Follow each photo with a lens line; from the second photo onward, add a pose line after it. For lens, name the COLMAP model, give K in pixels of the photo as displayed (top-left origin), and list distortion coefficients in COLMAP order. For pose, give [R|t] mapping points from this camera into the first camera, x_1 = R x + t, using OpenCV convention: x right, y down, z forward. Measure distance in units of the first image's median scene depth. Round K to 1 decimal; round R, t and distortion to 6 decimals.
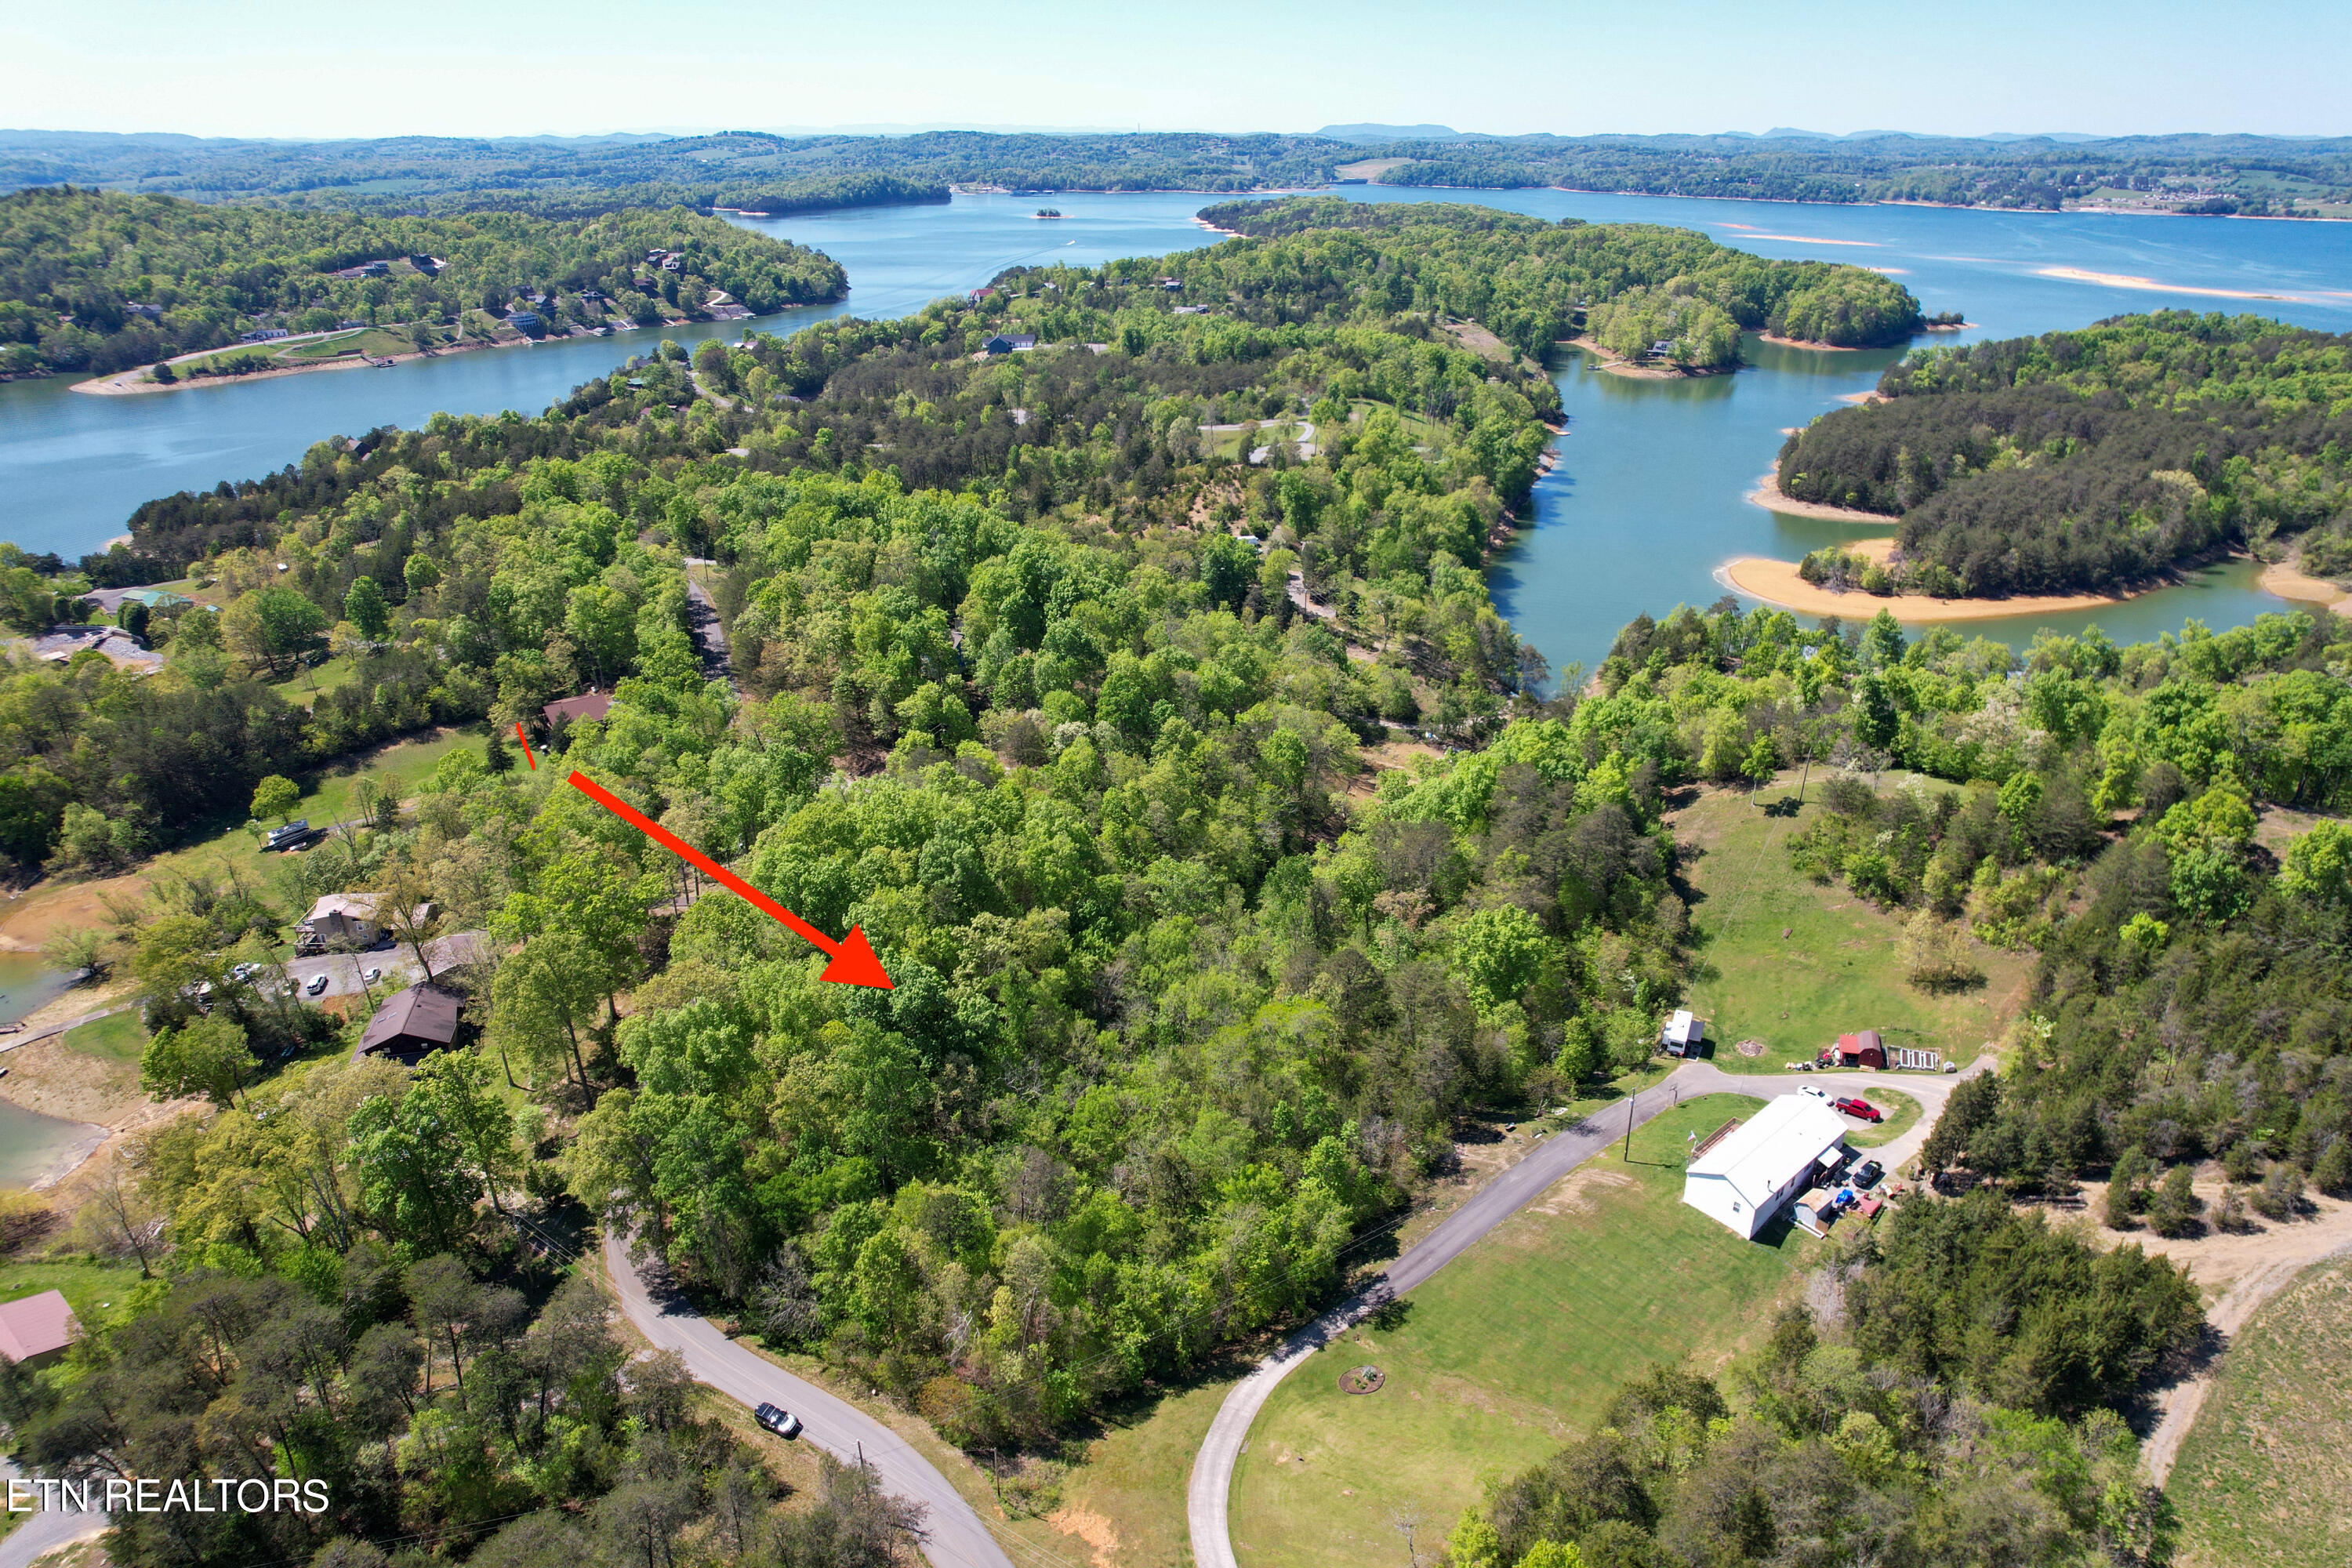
lens RADIAL K [[1500.5, 0, 1194.9], [0, 1500.5, 796.2], [0, 0, 1]] dist [-0.075381, 0.069283]
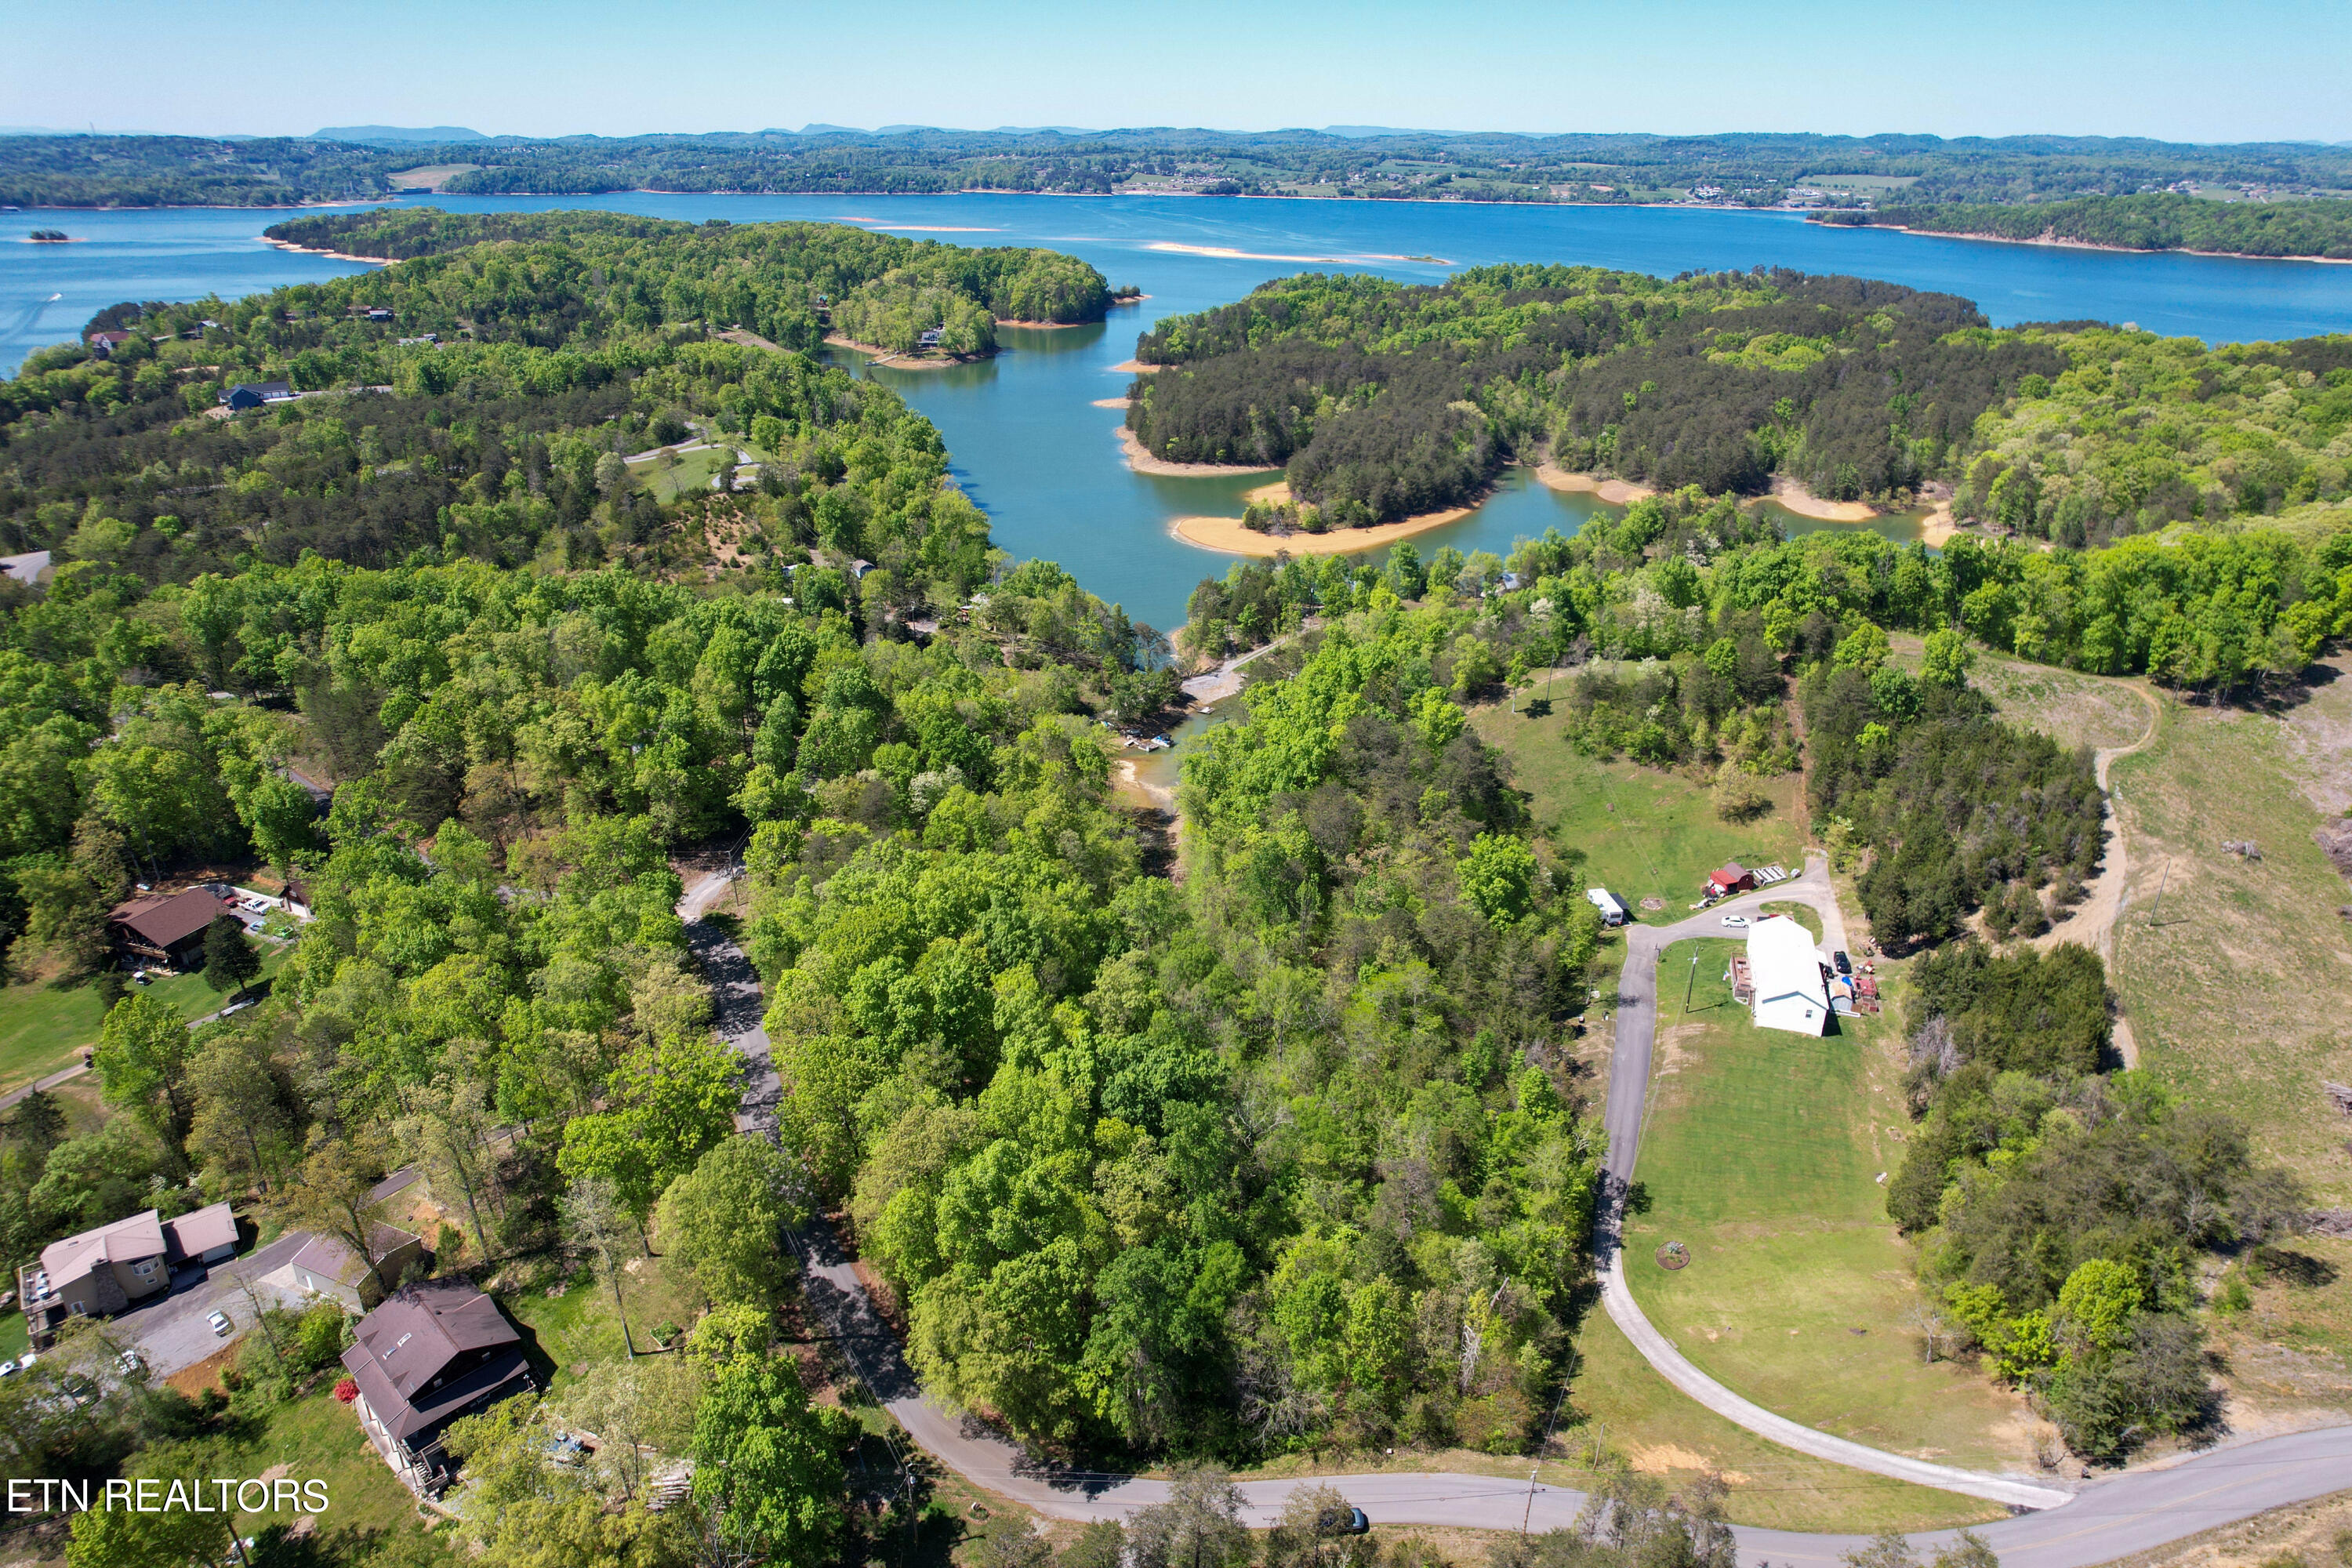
lens RADIAL K [[1500.5, 0, 1192.9], [0, 1500.5, 799.1], [0, 0, 1]] dist [-0.075381, 0.069283]
pose [[0.836937, -0.225281, 0.498784, -0.114978], [0.223970, 0.972529, 0.063440, -0.015671], [-0.499374, 0.058618, 0.864402, 0.034388]]
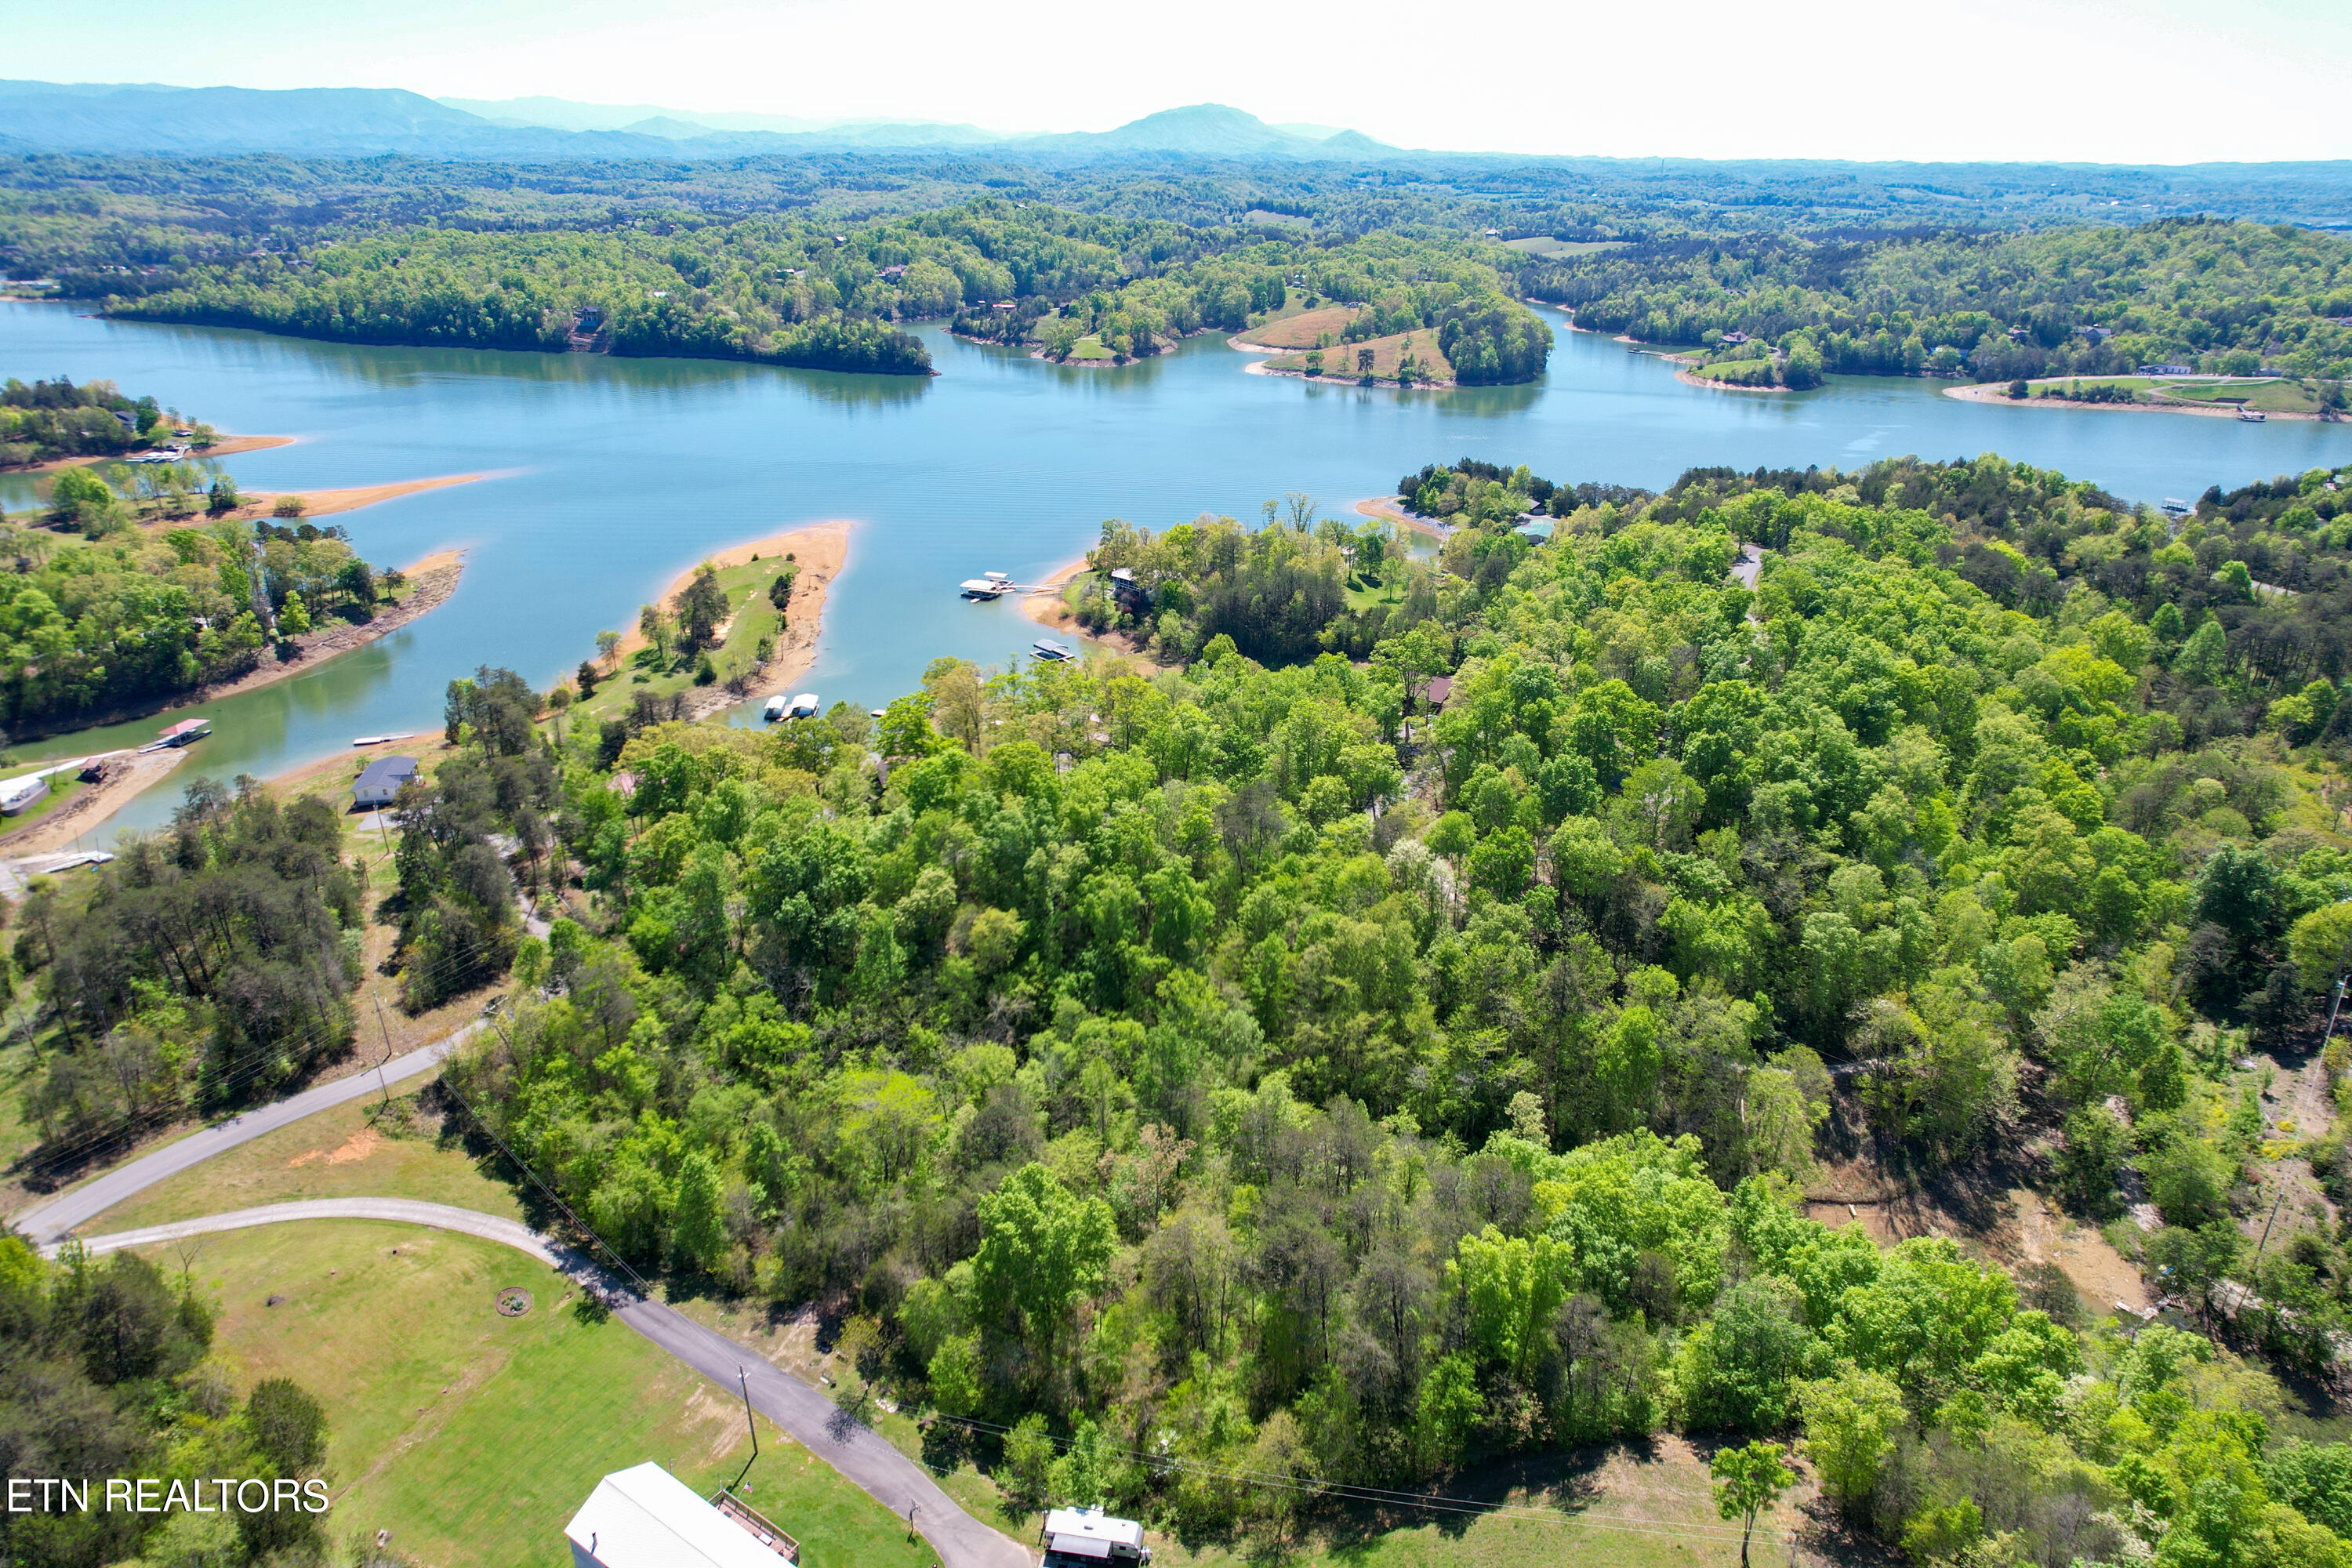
lens RADIAL K [[1500.5, 0, 1192.1], [0, 1500.5, 785.8], [0, 0, 1]] dist [-0.075381, 0.069283]
pose [[0.236646, 0.383736, -0.892606, 0.179504], [-0.405835, 0.873758, 0.268039, -0.072437], [0.882778, 0.298821, 0.362505, 0.161476]]
